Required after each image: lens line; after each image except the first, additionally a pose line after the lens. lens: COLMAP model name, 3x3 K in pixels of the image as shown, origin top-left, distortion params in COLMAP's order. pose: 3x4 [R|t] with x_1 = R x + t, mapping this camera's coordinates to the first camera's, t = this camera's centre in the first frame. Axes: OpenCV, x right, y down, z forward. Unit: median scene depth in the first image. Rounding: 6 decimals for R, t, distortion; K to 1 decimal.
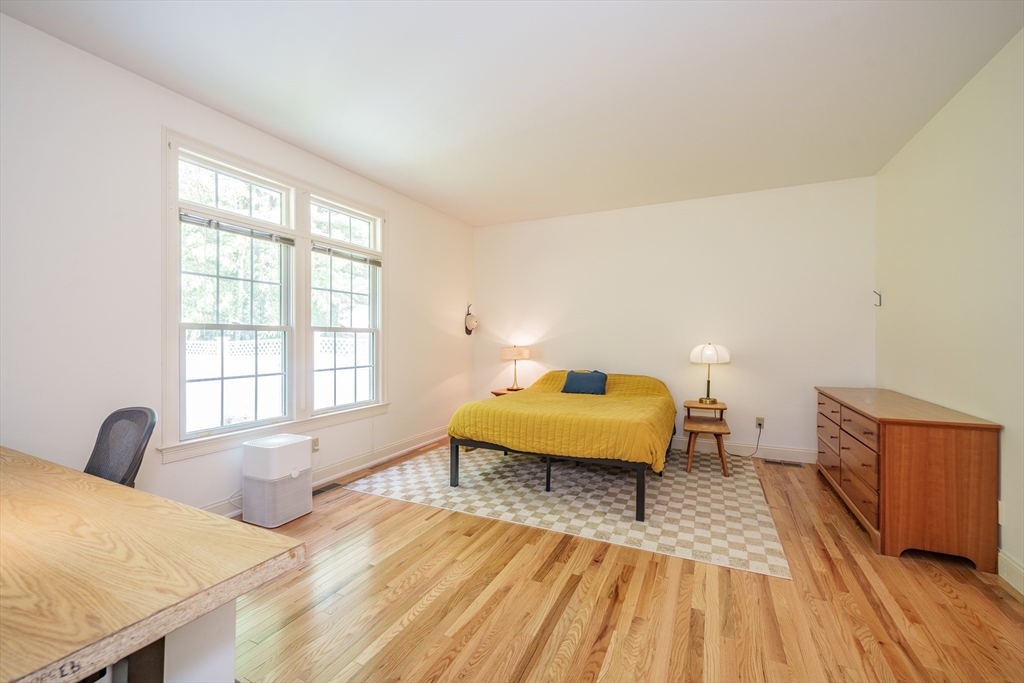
lens RADIAL K [[423.4, 0, 509.7], [0, 423.4, 335.3], [0, 0, 1]] dist [-0.002573, 0.000131]
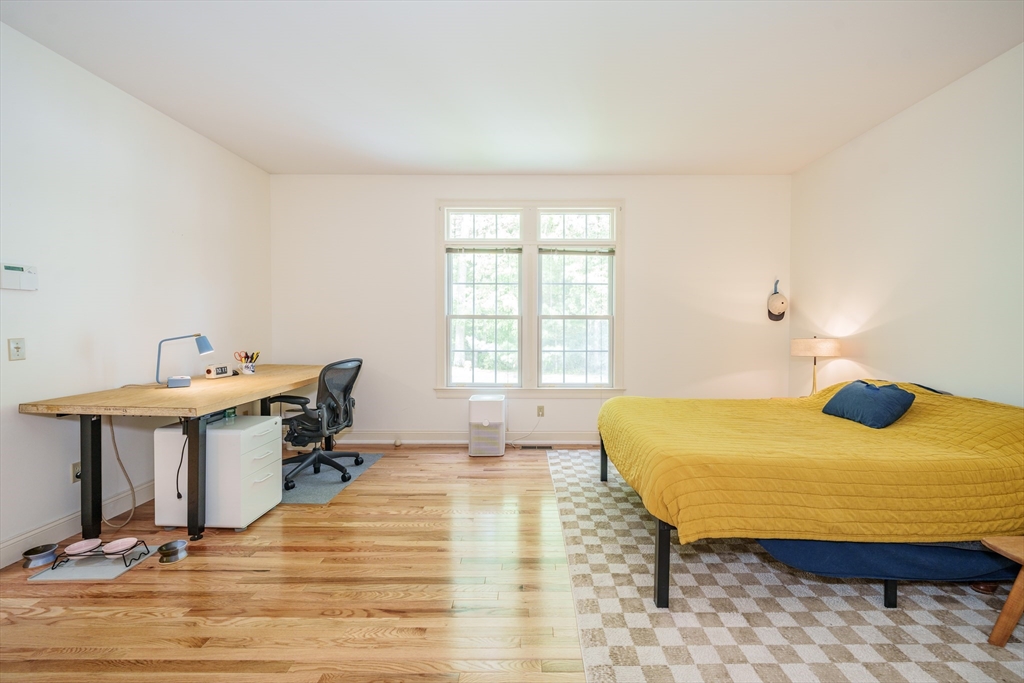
lens RADIAL K [[428.2, 0, 529.4], [0, 428.2, 332.5], [0, 0, 1]] dist [-0.001940, -0.000246]
pose [[0.429138, 0.017257, -0.903074, 0.667281], [0.002847, 0.999787, 0.020458, 0.004042], [0.903235, -0.011350, 0.428997, 0.446057]]
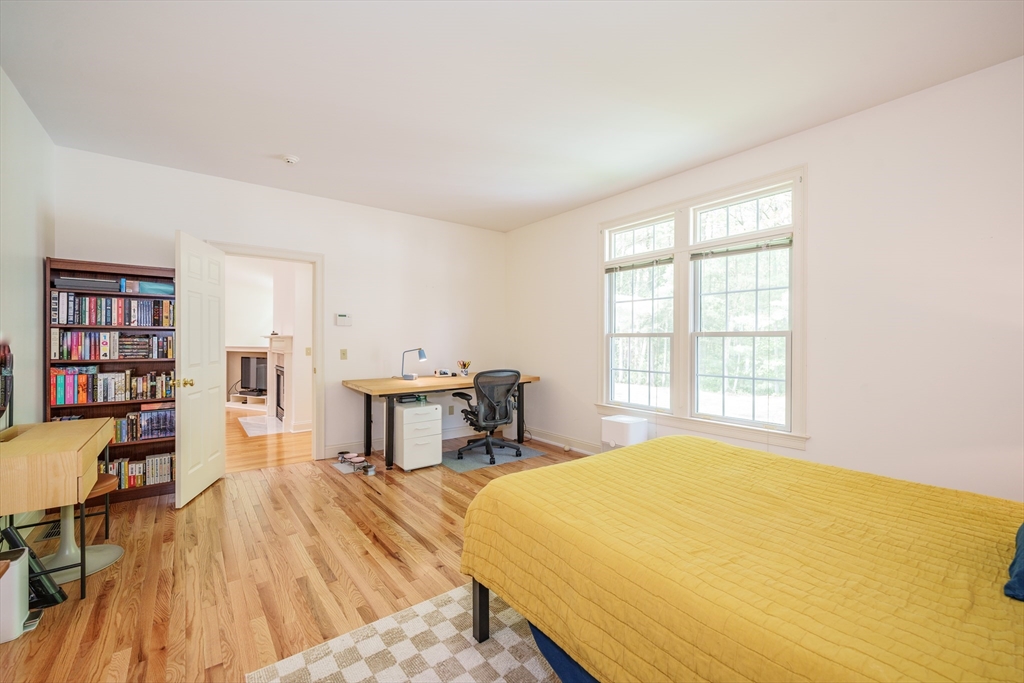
lens RADIAL K [[417.0, 0, 501.7], [0, 417.0, 343.4], [0, 0, 1]] dist [-0.000459, 0.000256]
pose [[-0.459099, 0.002294, -0.888382, 0.691037], [0.001443, 0.999997, 0.001837, 0.004186], [0.888384, -0.000439, -0.459101, 1.079060]]
